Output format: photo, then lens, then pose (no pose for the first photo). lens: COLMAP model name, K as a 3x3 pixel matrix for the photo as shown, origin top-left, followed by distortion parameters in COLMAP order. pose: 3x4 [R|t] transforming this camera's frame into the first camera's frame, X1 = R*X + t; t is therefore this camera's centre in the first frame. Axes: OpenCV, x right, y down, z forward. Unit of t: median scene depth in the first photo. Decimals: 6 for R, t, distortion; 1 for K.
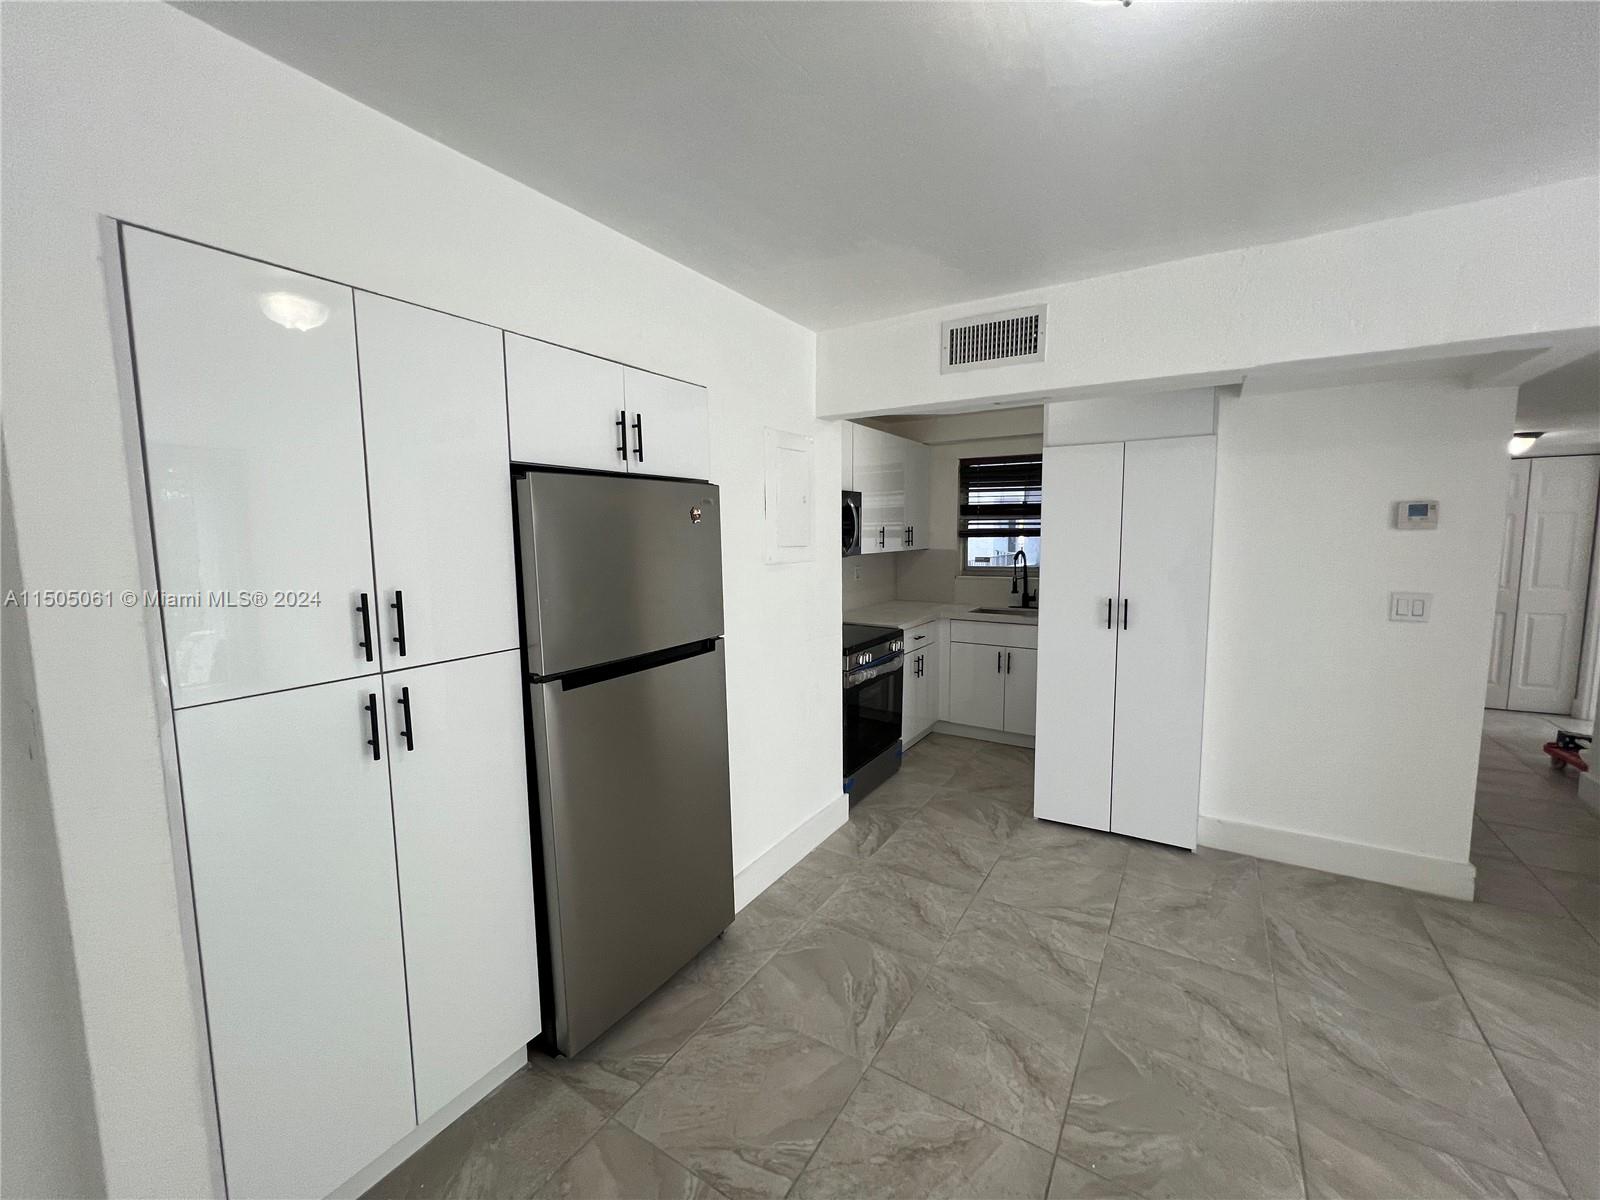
lens RADIAL K [[640.5, 0, 794.2], [0, 640.5, 597.2], [0, 0, 1]] dist [-0.001491, 0.000094]
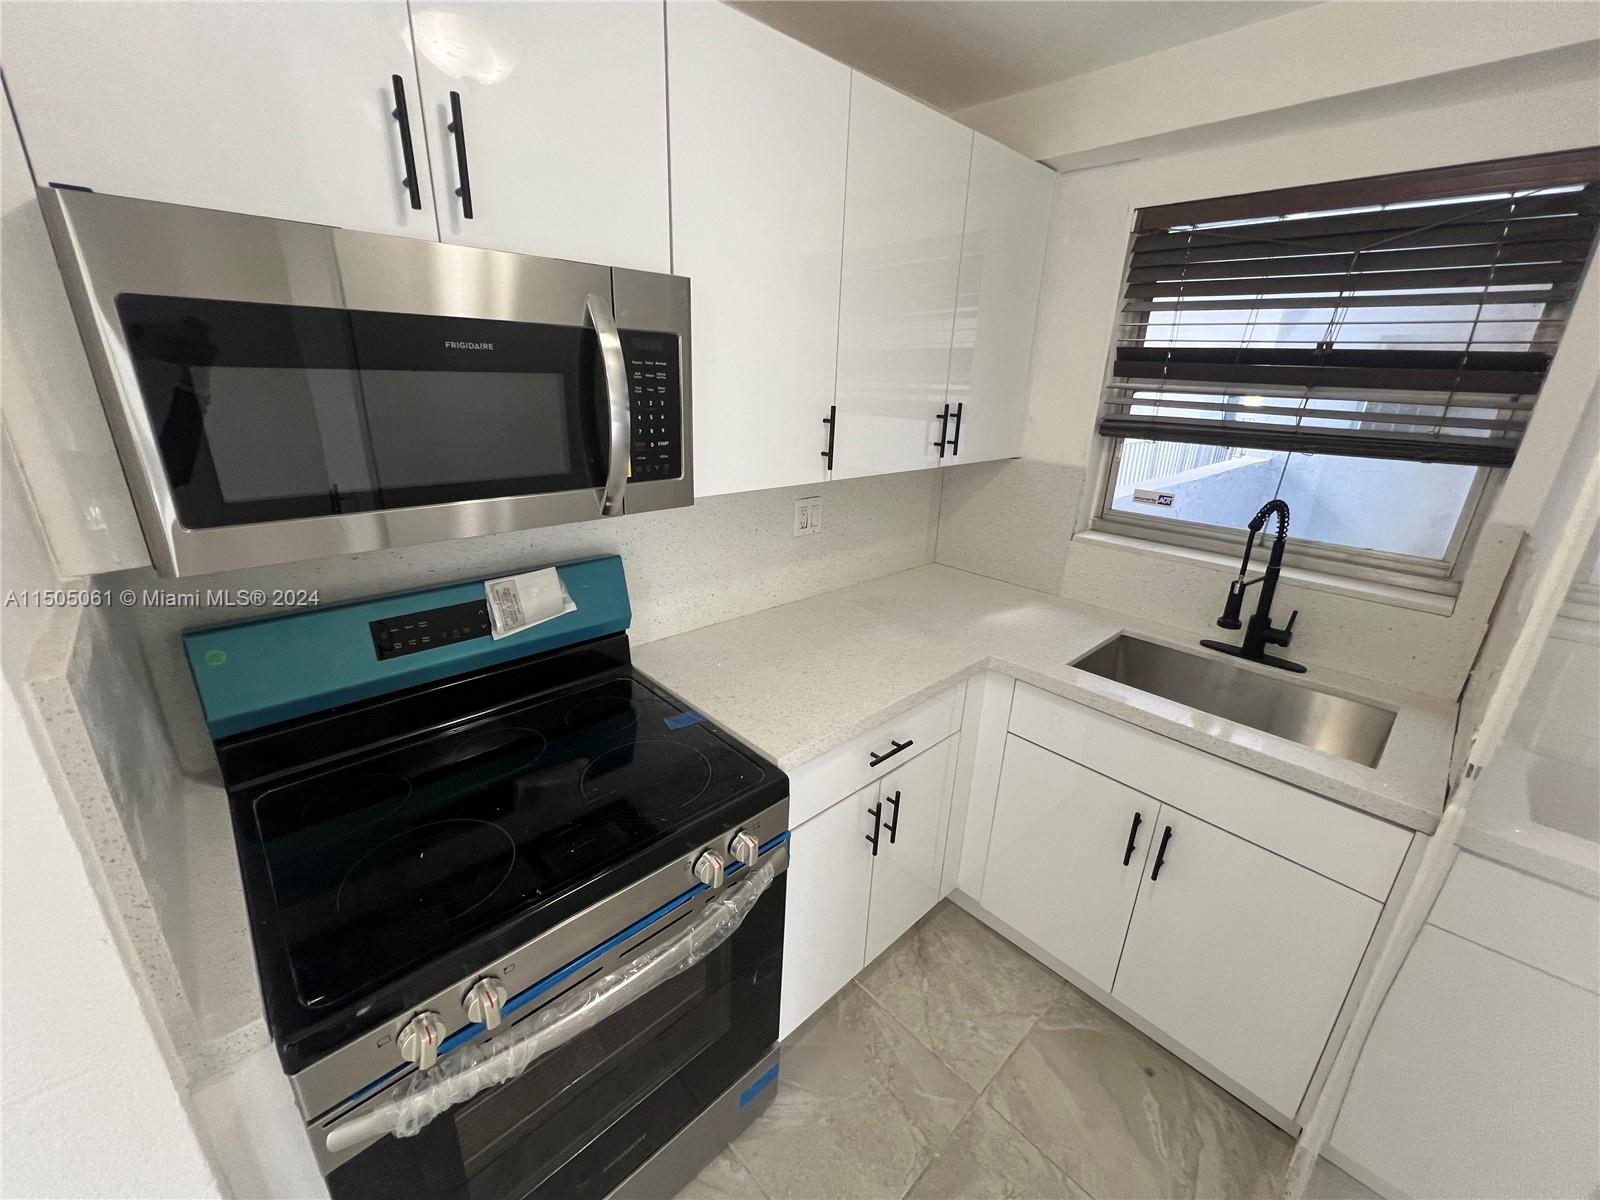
lens RADIAL K [[643.2, 0, 794.1], [0, 643.2, 598.0], [0, 0, 1]] dist [-0.002055, -0.000025]
pose [[0.968358, 0.121474, -0.218008, 0.310186], [-0.068480, 0.969351, 0.235944, -0.136962], [0.239987, -0.213549, 0.946997, 1.000065]]
